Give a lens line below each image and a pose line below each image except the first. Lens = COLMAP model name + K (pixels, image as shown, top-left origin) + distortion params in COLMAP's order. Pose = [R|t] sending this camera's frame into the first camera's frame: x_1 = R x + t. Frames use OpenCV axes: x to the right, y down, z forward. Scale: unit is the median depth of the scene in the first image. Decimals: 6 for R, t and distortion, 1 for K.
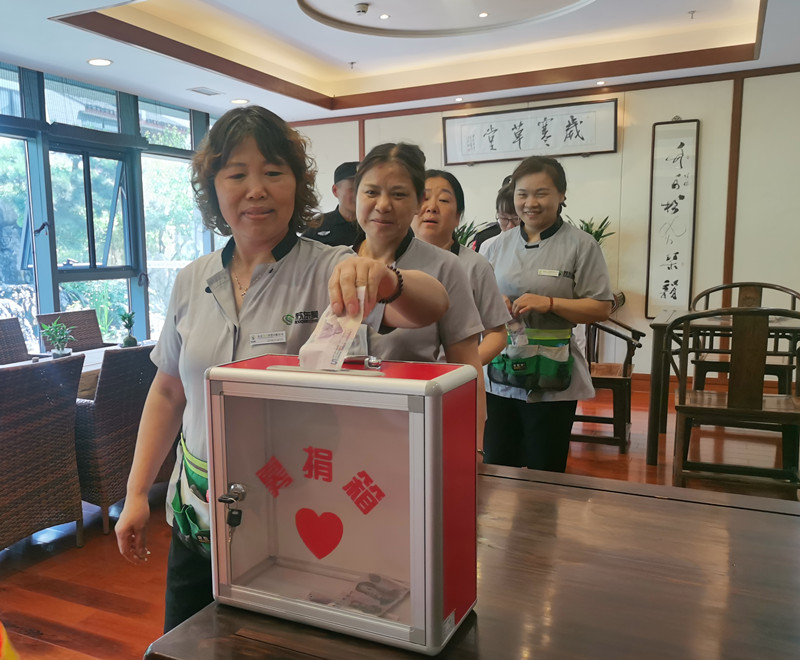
lens RADIAL K [[700.8, 0, 400.0], [0, 700.8, 332.2], [0, 0, 1]] dist [0.002858, 0.001839]
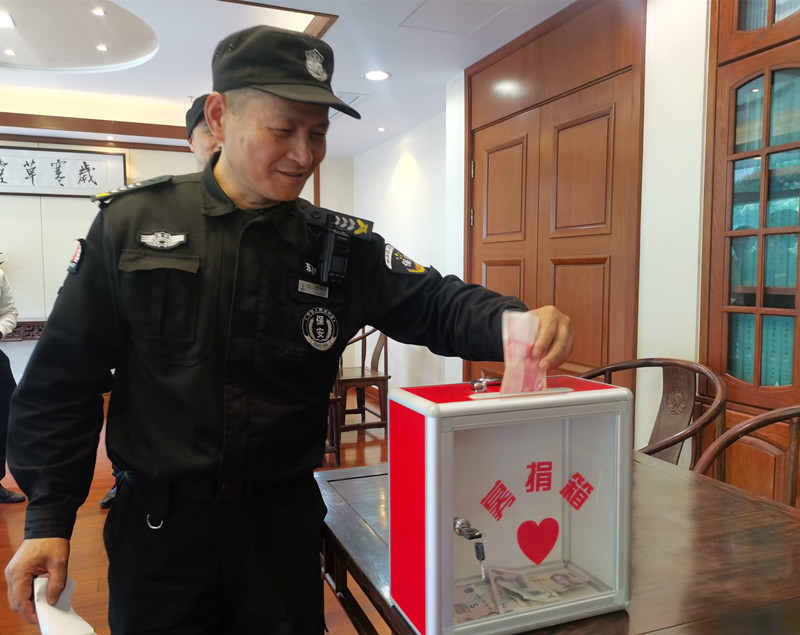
lens RADIAL K [[567.2, 0, 400.0], [0, 567.2, 316.8], [0, 0, 1]] dist [0.006563, 0.000311]
pose [[0.718315, -0.029654, 0.695085, -0.874482], [0.068814, 0.997220, -0.028569, -0.051247], [-0.692306, 0.068353, 0.718359, 0.487571]]
